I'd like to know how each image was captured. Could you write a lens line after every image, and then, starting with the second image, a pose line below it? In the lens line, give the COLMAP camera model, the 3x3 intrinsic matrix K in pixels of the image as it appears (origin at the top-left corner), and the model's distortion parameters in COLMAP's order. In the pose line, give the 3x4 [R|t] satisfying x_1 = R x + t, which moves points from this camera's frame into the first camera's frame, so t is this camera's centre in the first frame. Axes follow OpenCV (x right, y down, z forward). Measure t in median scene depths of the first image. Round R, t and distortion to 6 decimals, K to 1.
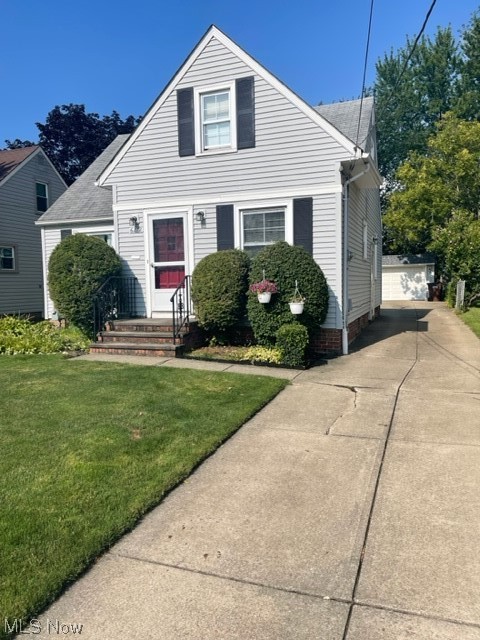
lens RADIAL K [[485.2, 0, 234.7], [0, 485.2, 317.1], [0, 0, 1]] dist [0.064827, -0.090093]
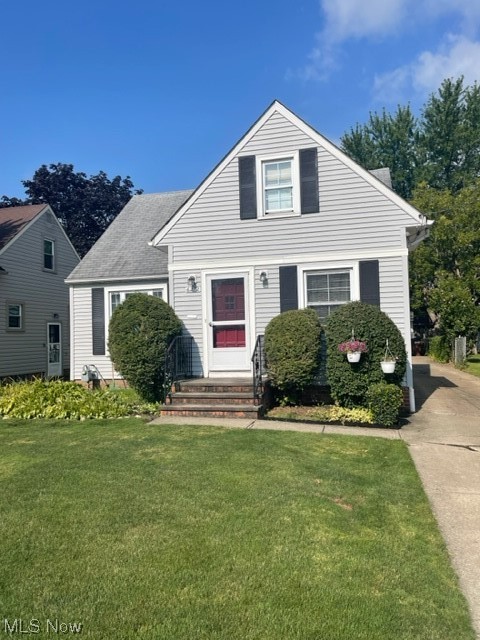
lens RADIAL K [[485.2, 0, 244.2], [0, 485.2, 319.2], [0, 0, 1]] dist [0.064827, -0.090093]
pose [[0.994404, -0.001753, 0.105628, -0.221272], [0.013261, 0.994025, -0.108342, -0.009192], [-0.104807, 0.109136, 0.988486, 0.010636]]
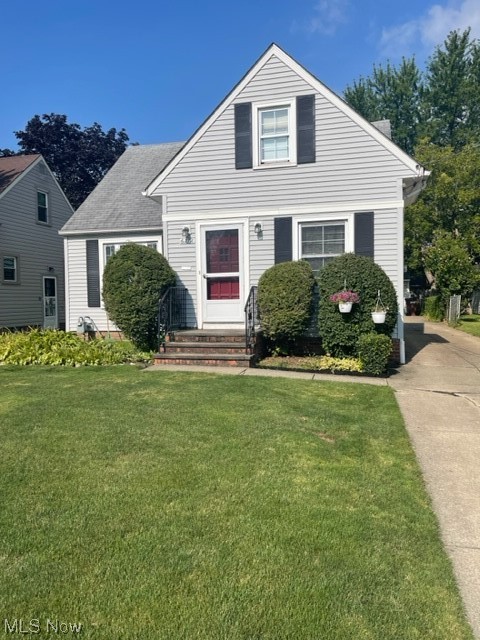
lens RADIAL K [[485.2, 0, 243.0], [0, 485.2, 317.1], [0, 0, 1]] dist [0.064827, -0.090093]
pose [[0.994095, 0.001484, 0.108500, -0.214280], [0.002054, 0.999470, -0.032491, 0.010742], [-0.108491, 0.032522, 0.993565, 0.005198]]
